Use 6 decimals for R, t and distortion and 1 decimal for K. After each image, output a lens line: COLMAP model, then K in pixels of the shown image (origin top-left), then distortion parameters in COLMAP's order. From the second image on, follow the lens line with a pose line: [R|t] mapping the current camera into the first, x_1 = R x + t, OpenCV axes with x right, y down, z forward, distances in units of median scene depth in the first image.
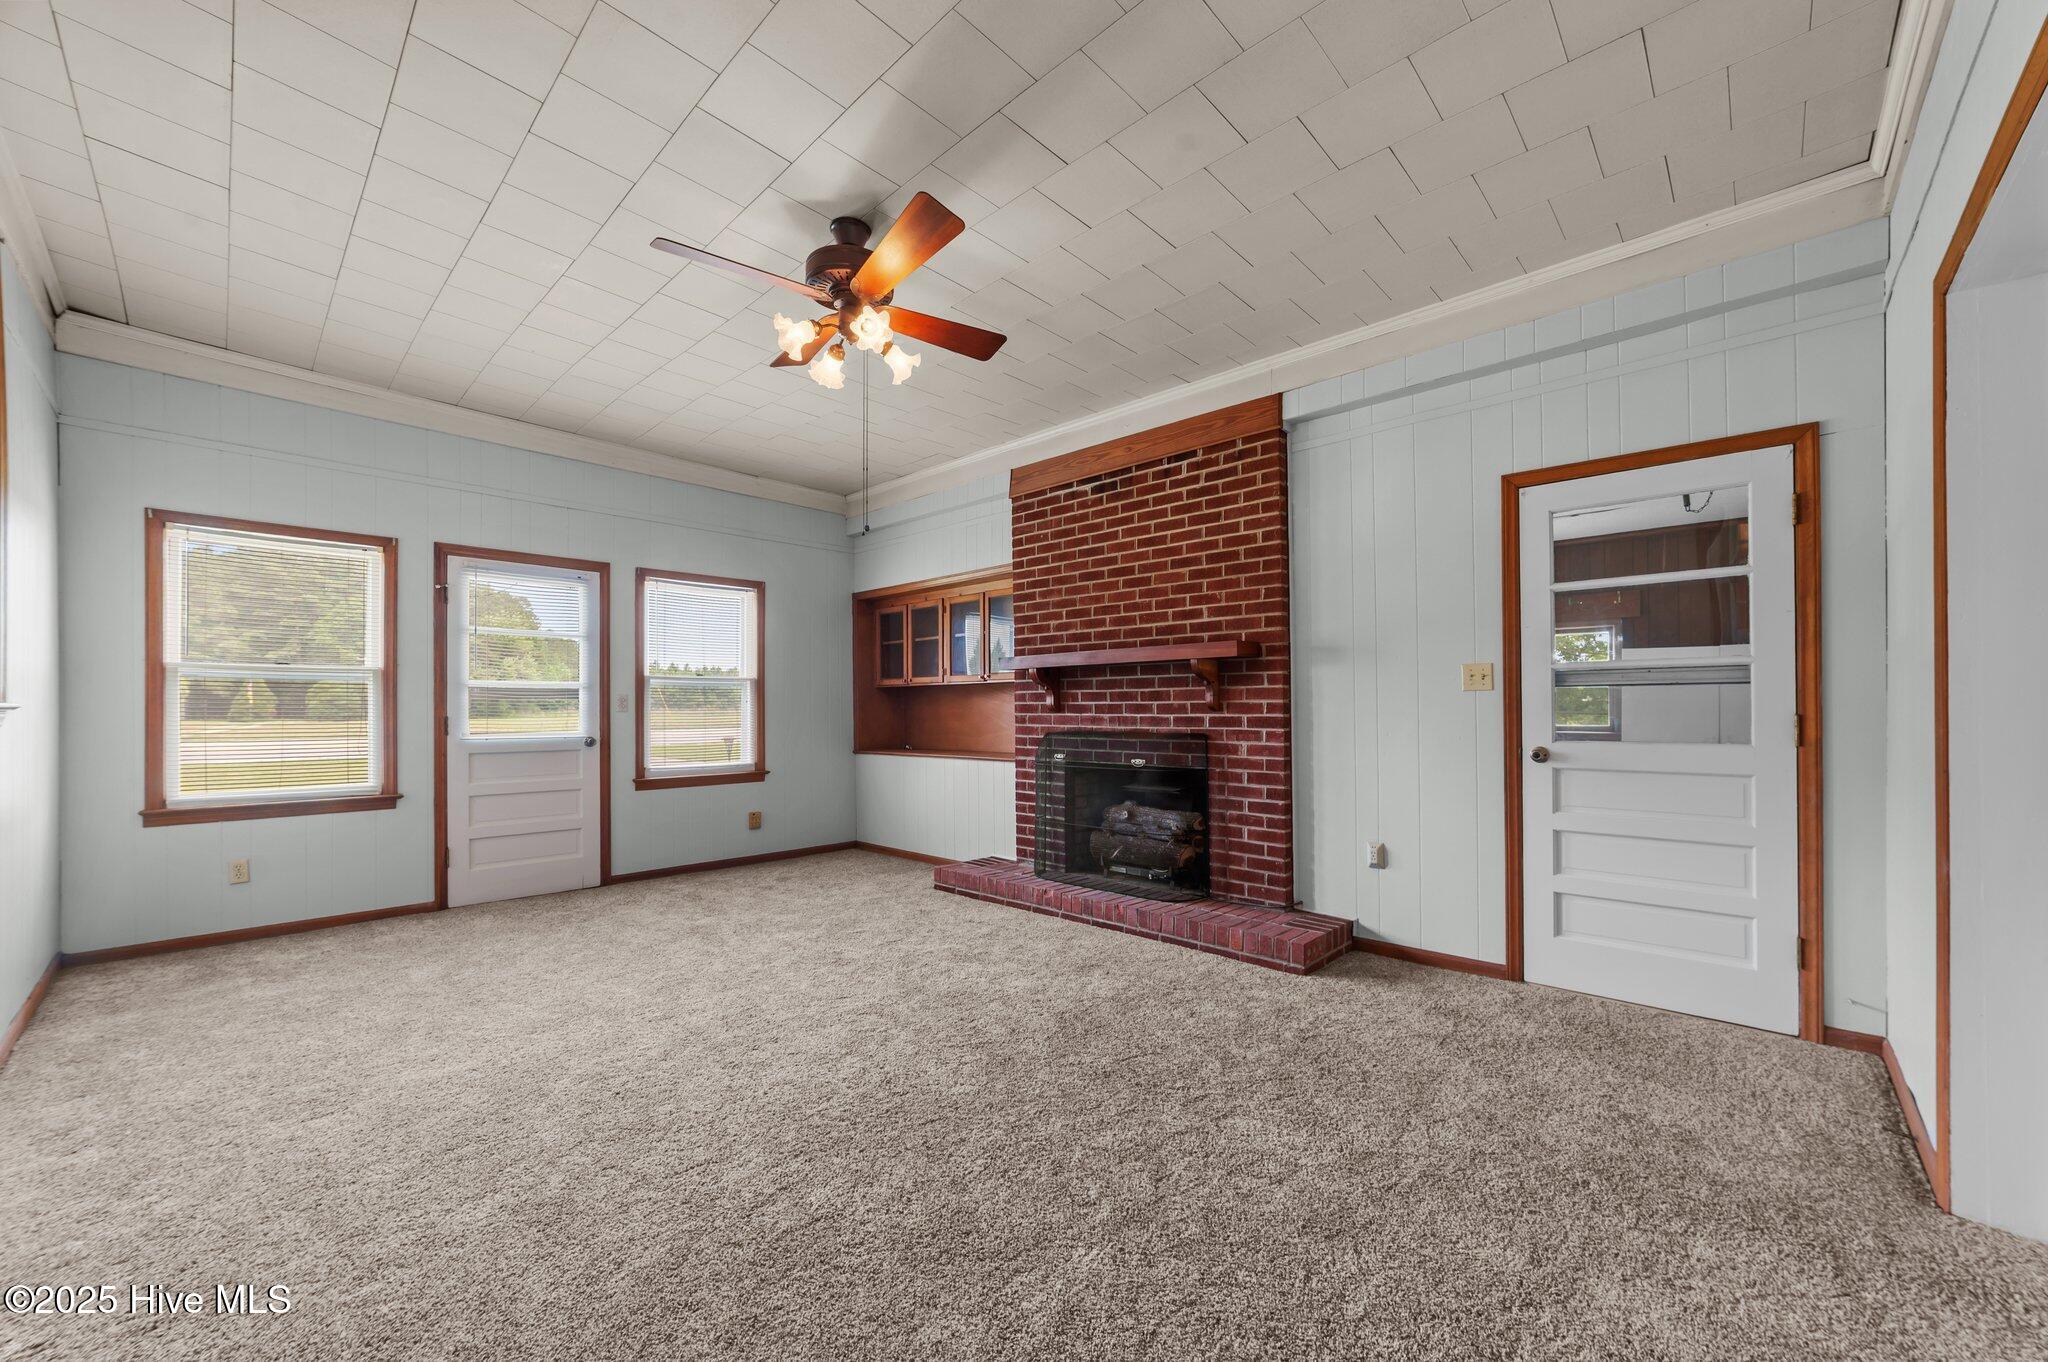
lens RADIAL K [[788.8, 0, 1024.1], [0, 788.8, 699.5], [0, 0, 1]] dist [-0.001051, 0.000155]
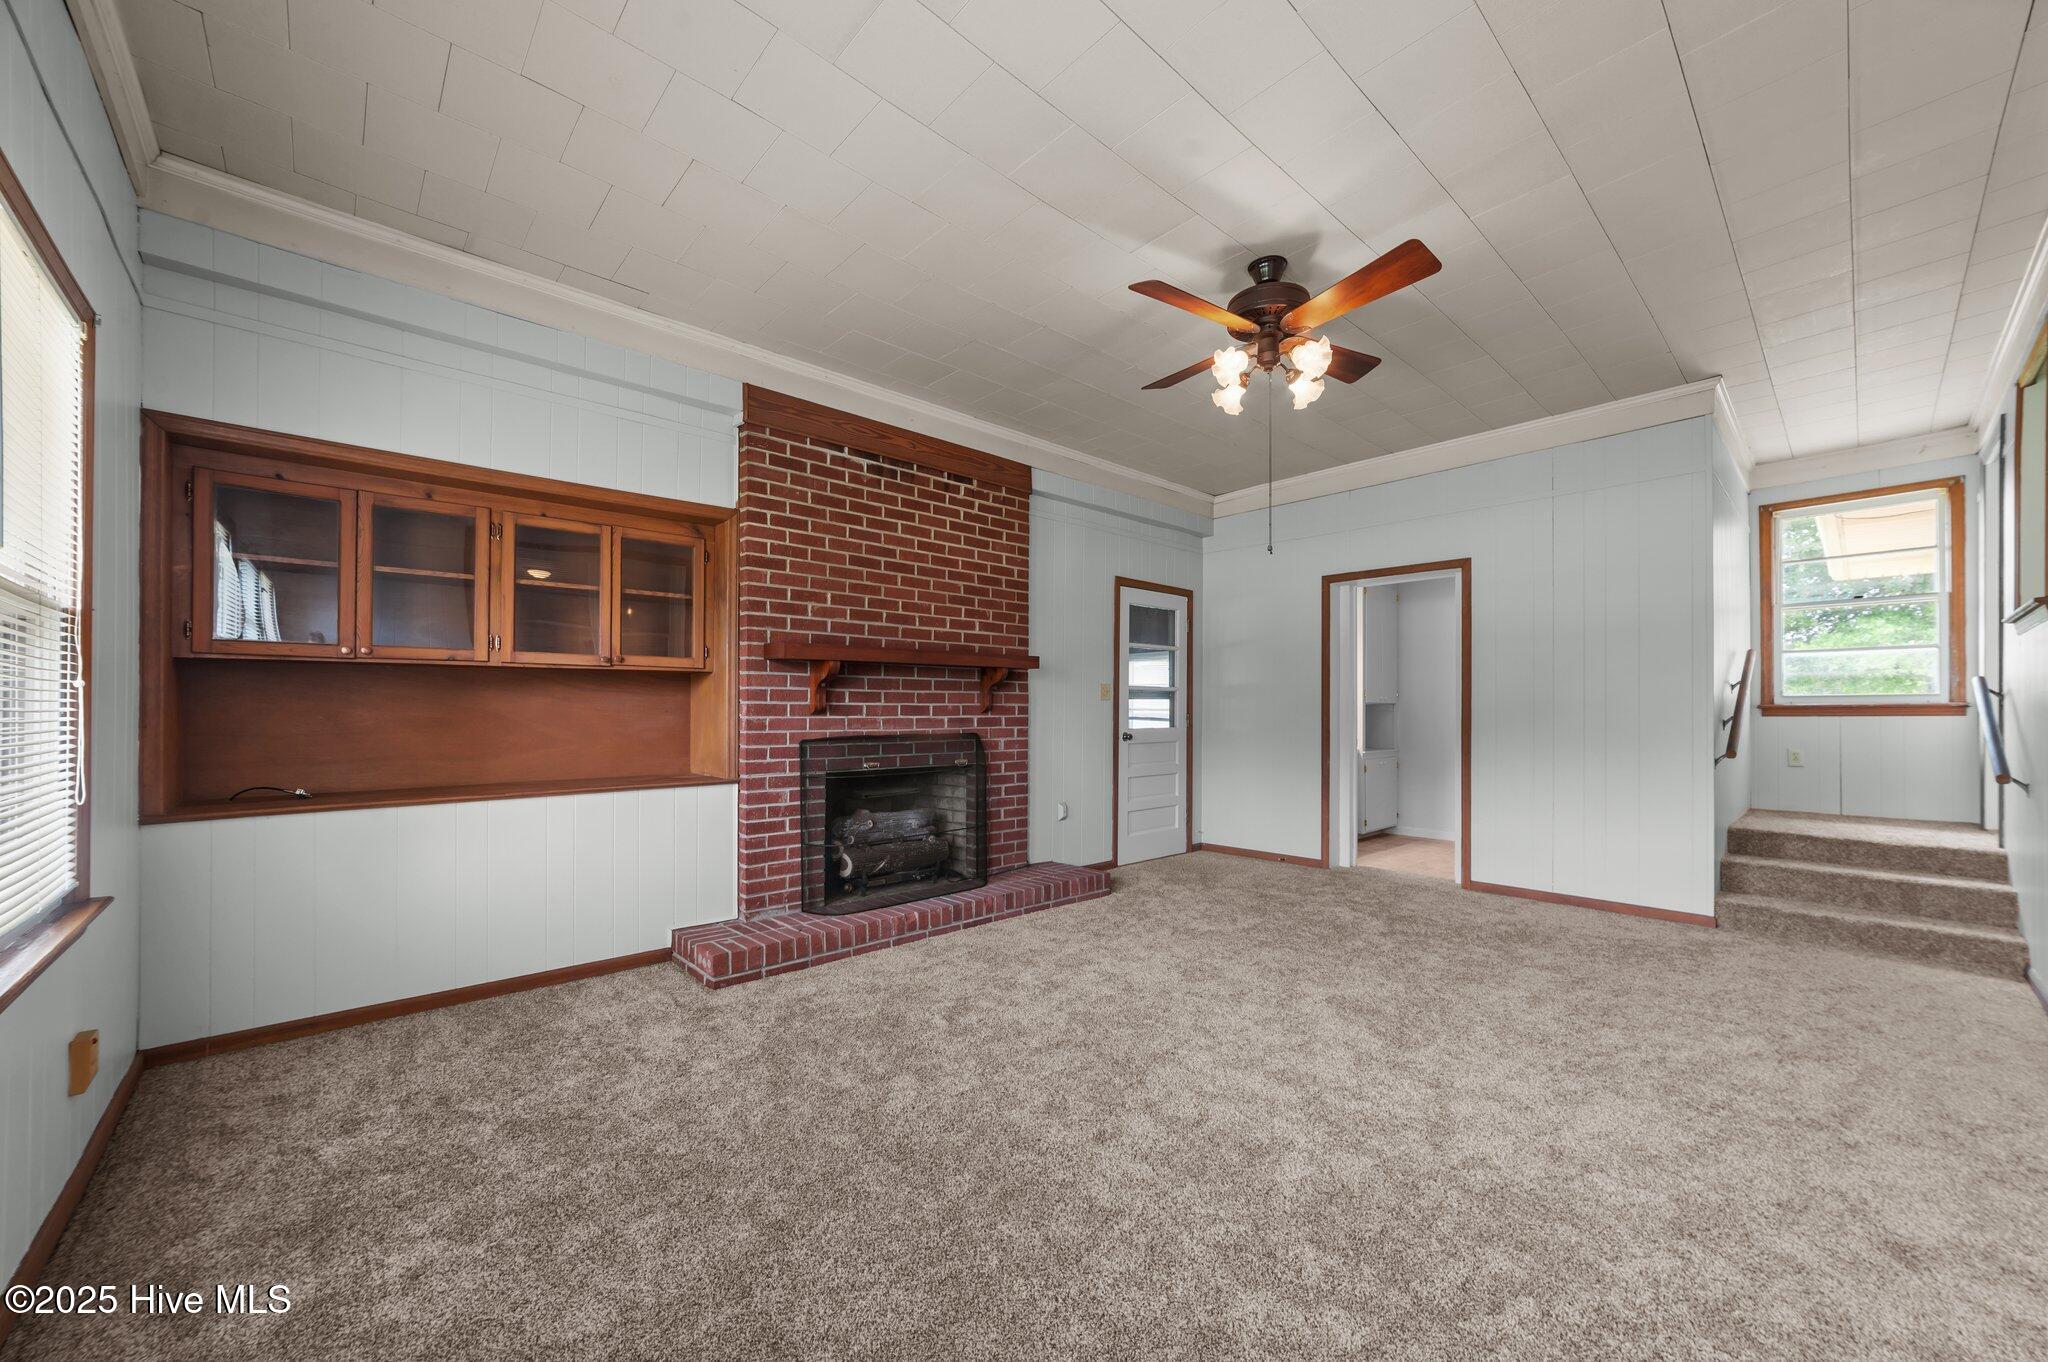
lens RADIAL K [[788.8, 0, 1032.4], [0, 788.8, 701.1], [0, 0, 1]] dist [-0.001051, 0.000155]
pose [[0.069923, 0.014573, 0.997446, -0.839476], [-0.012978, 0.999822, -0.013698, 0.011544], [-0.997468, -0.011987, 0.070099, 0.790169]]
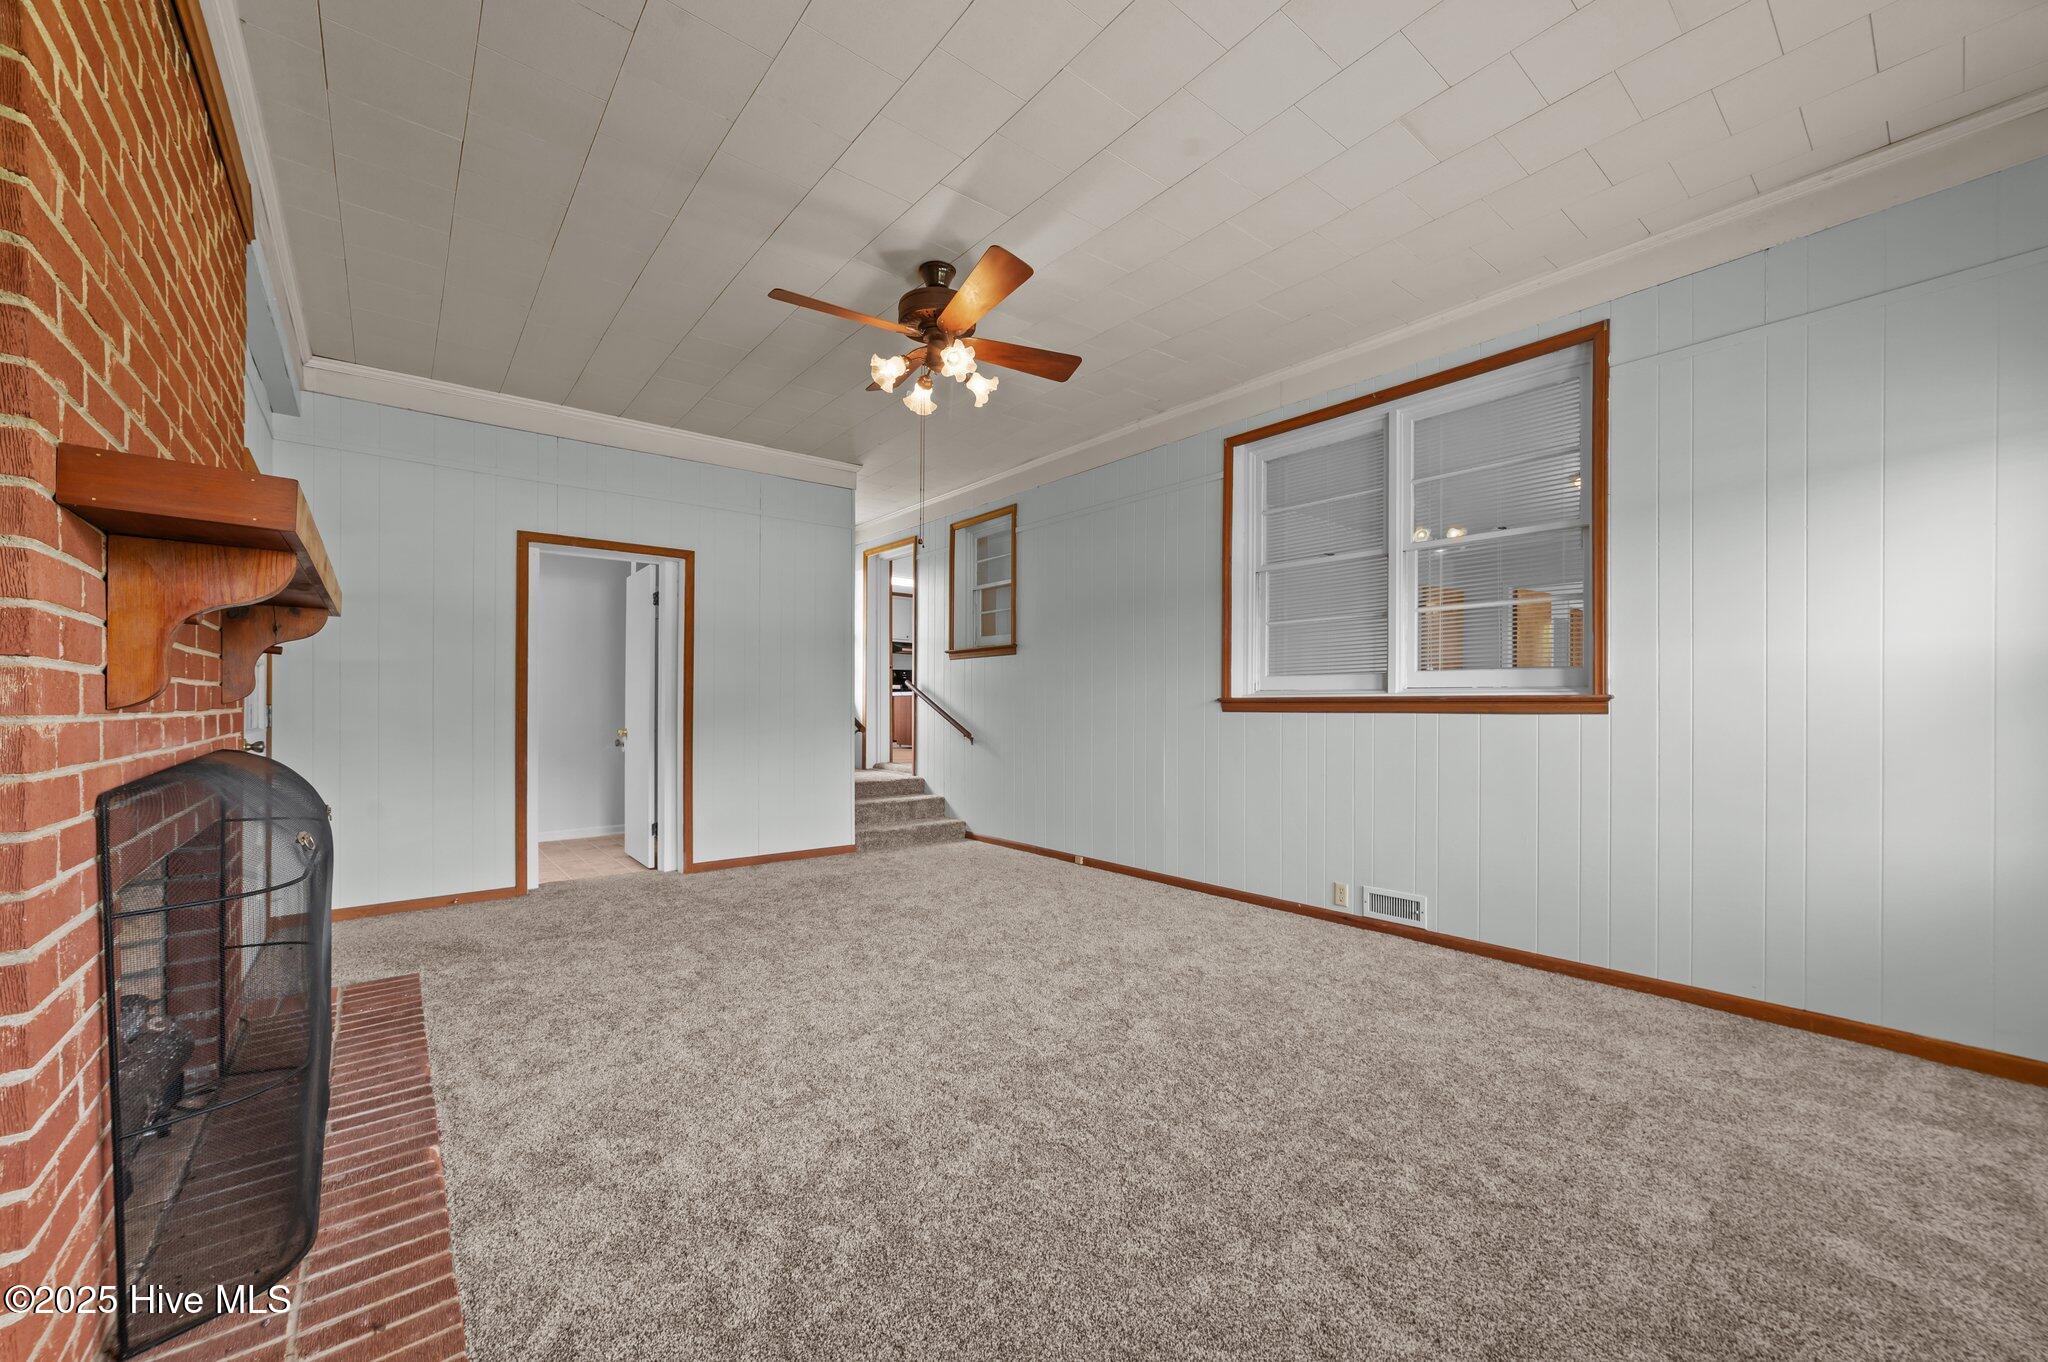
lens RADIAL K [[788.8, 0, 1030.9], [0, 788.8, 697.8], [0, 0, 1]] dist [-0.001051, 0.000155]
pose [[-0.990791, 0.002134, 0.135385, -0.281687], [0.000062, 0.999883, -0.015307, 0.017372], [-0.135402, -0.015157, -0.990675, 1.373486]]
